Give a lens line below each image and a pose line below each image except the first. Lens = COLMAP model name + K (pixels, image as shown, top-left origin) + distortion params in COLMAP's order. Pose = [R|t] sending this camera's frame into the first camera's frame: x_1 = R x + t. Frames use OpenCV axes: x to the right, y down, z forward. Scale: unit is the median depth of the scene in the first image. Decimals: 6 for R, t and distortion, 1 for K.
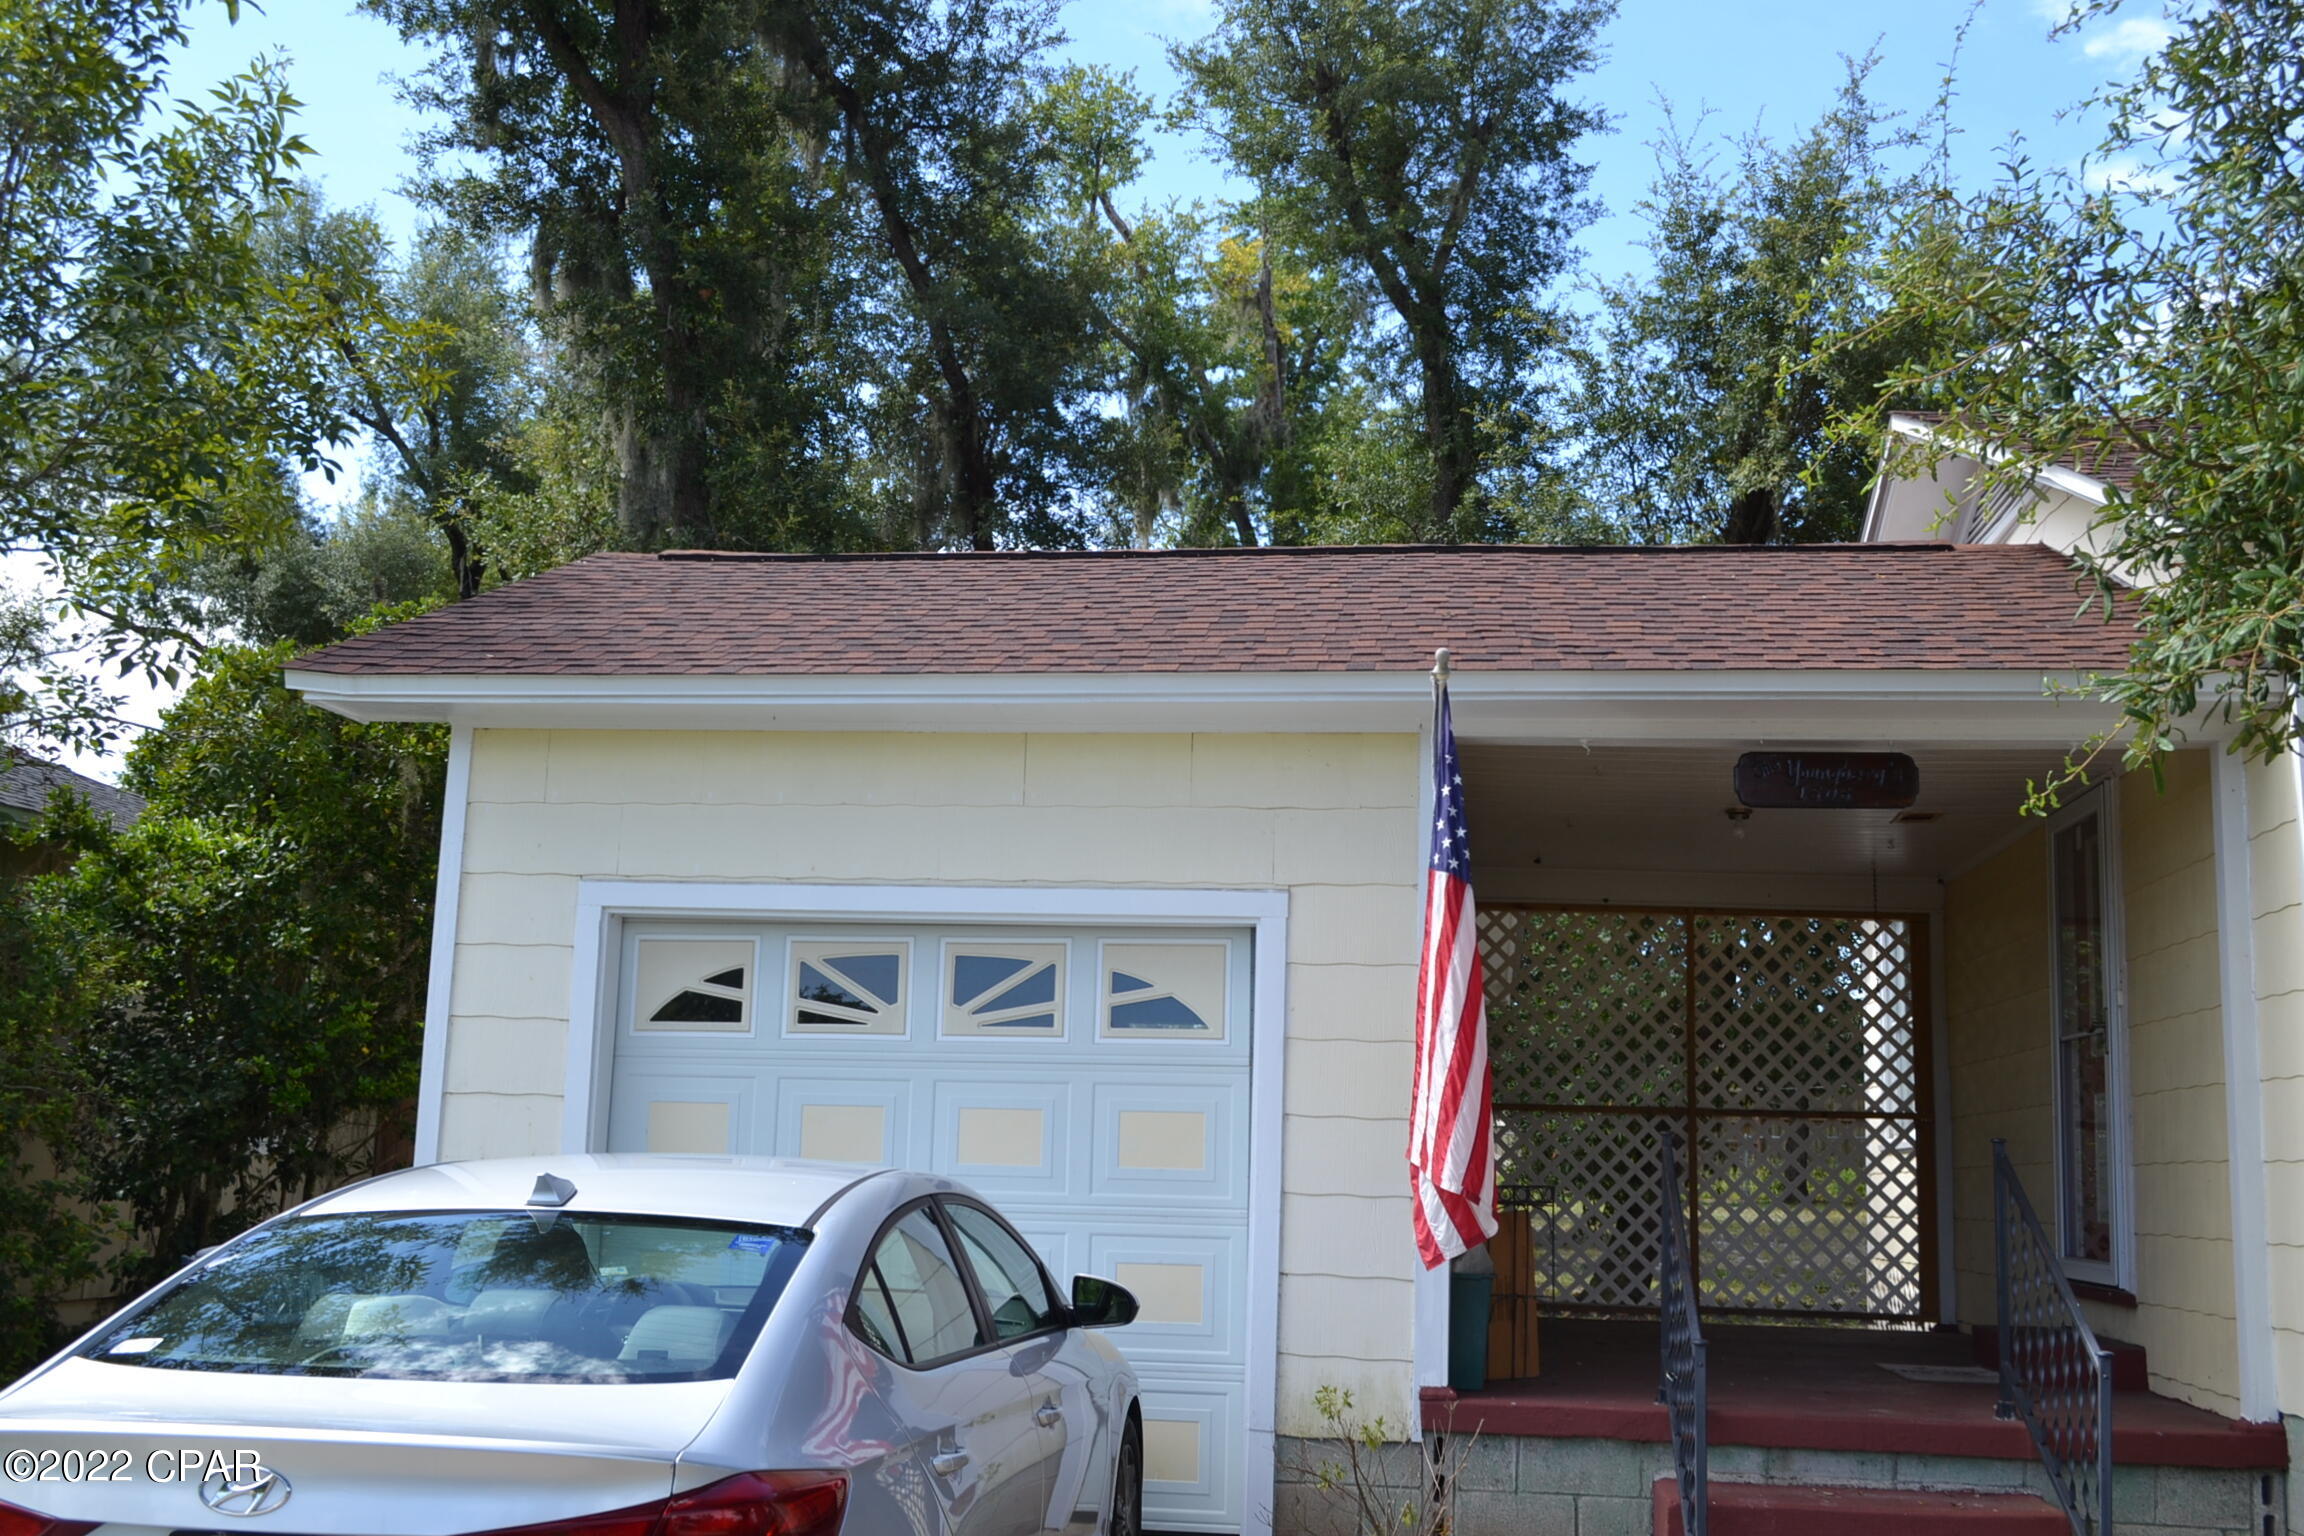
lens RADIAL K [[2308.5, 0, 1152.0], [0, 2308.5, 768.0], [0, 0, 1]] dist [-0.037450, 0.018534]
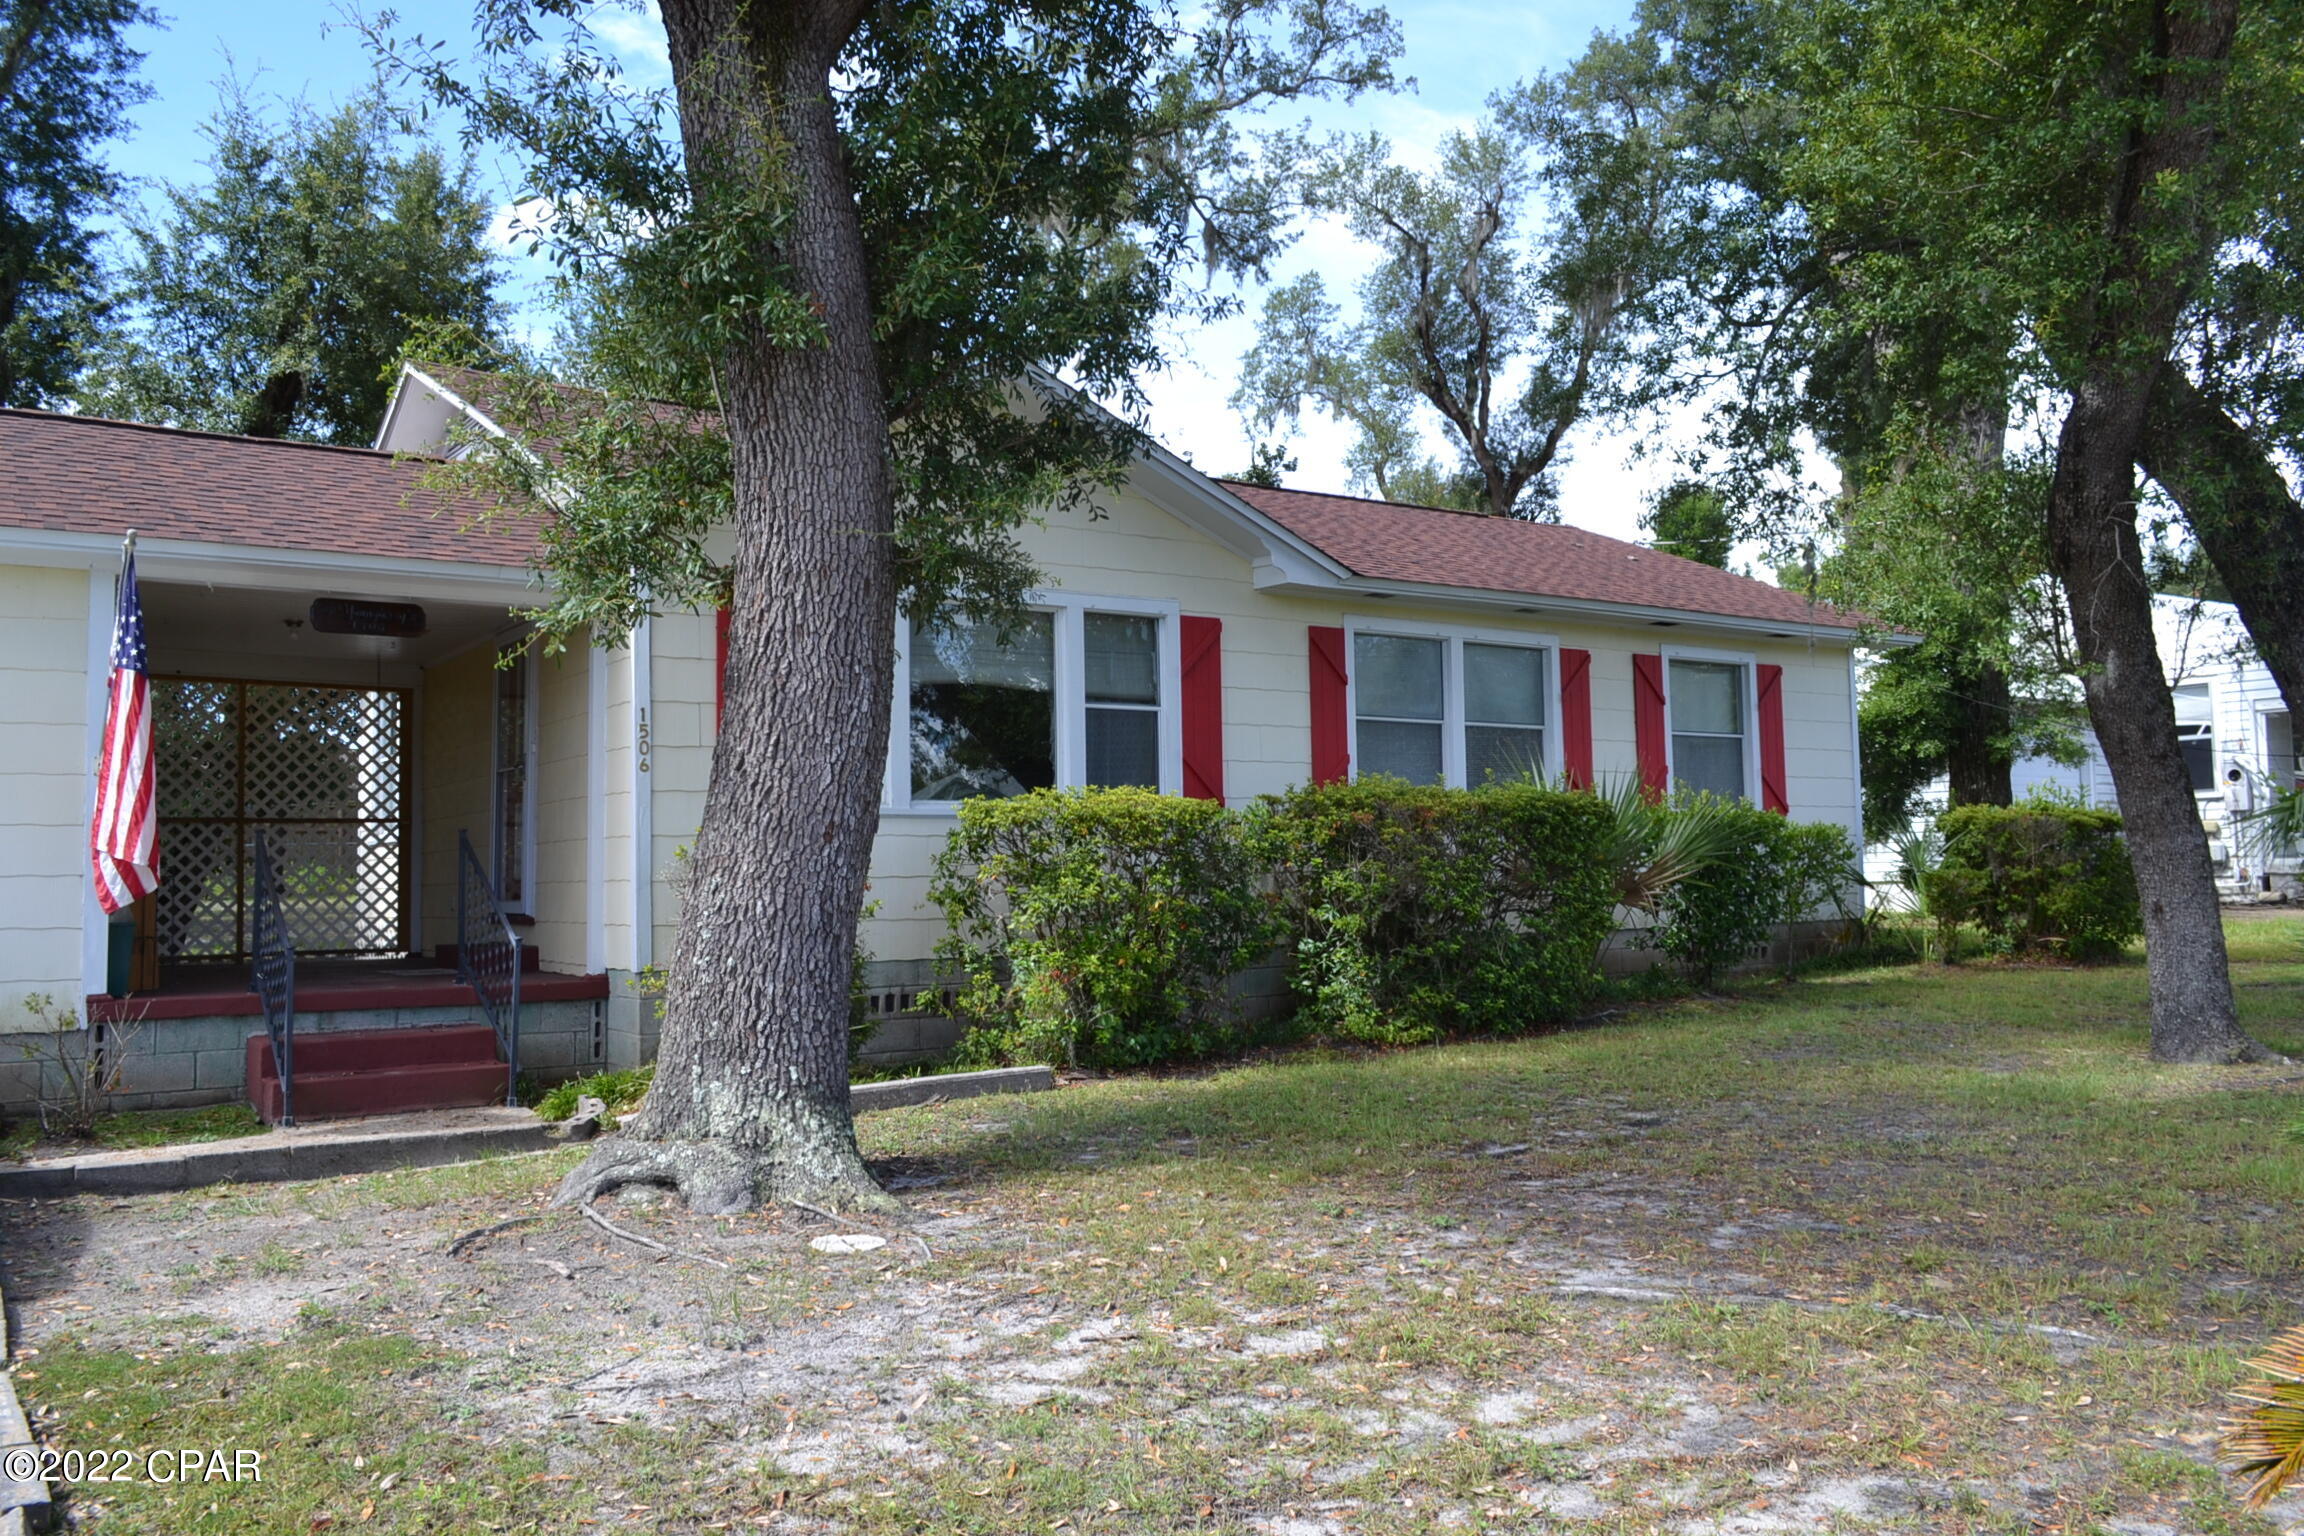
lens RADIAL K [[1867.7, 0, 1151.2], [0, 1867.7, 785.9], [0, 0, 1]] dist [-0.005587, 0.008136]
pose [[0.752673, -0.000414, 0.658394, -0.081289], [-0.083794, 0.991808, 0.096418, -0.024955], [-0.653040, -0.127741, 0.746472, -0.188255]]
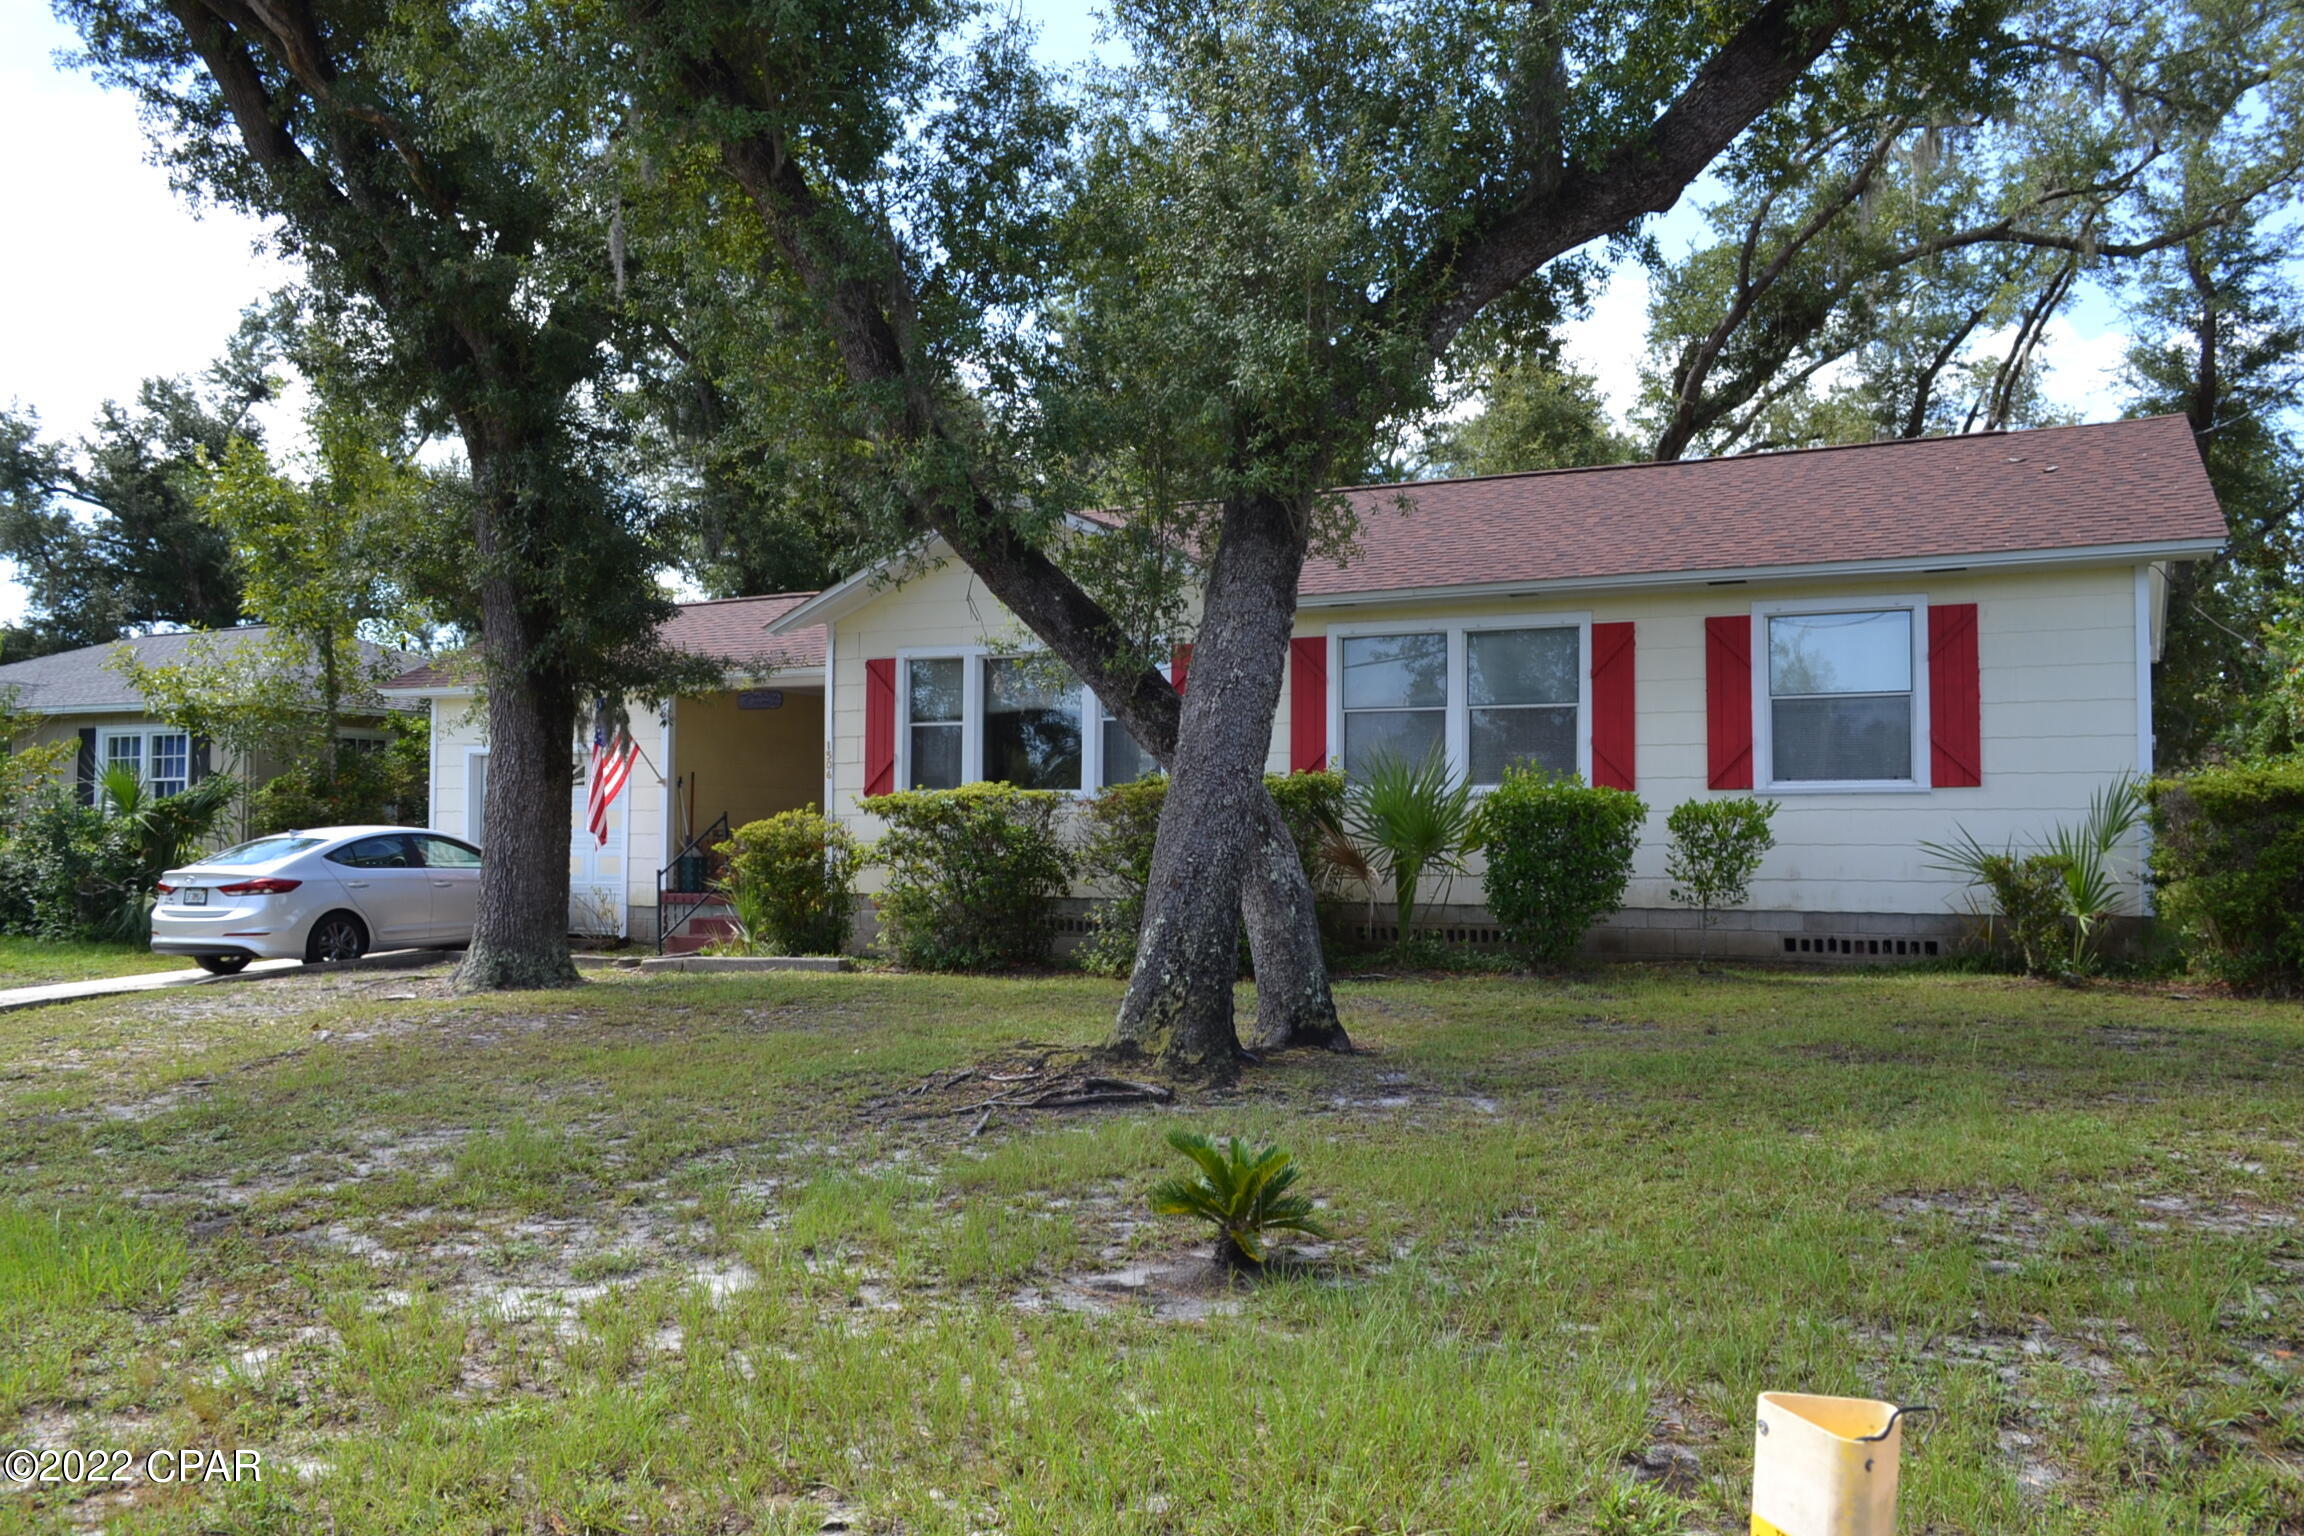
lens RADIAL K [[1820.2, 0, 1158.8], [0, 1820.2, 768.1], [0, 0, 1]] dist [-0.014588, 0.008202]
pose [[0.965276, -0.033031, -0.259134, 0.708683], [0.059056, 0.993886, 0.093295, -0.045449], [0.254468, -0.105359, 0.961325, -0.515081]]
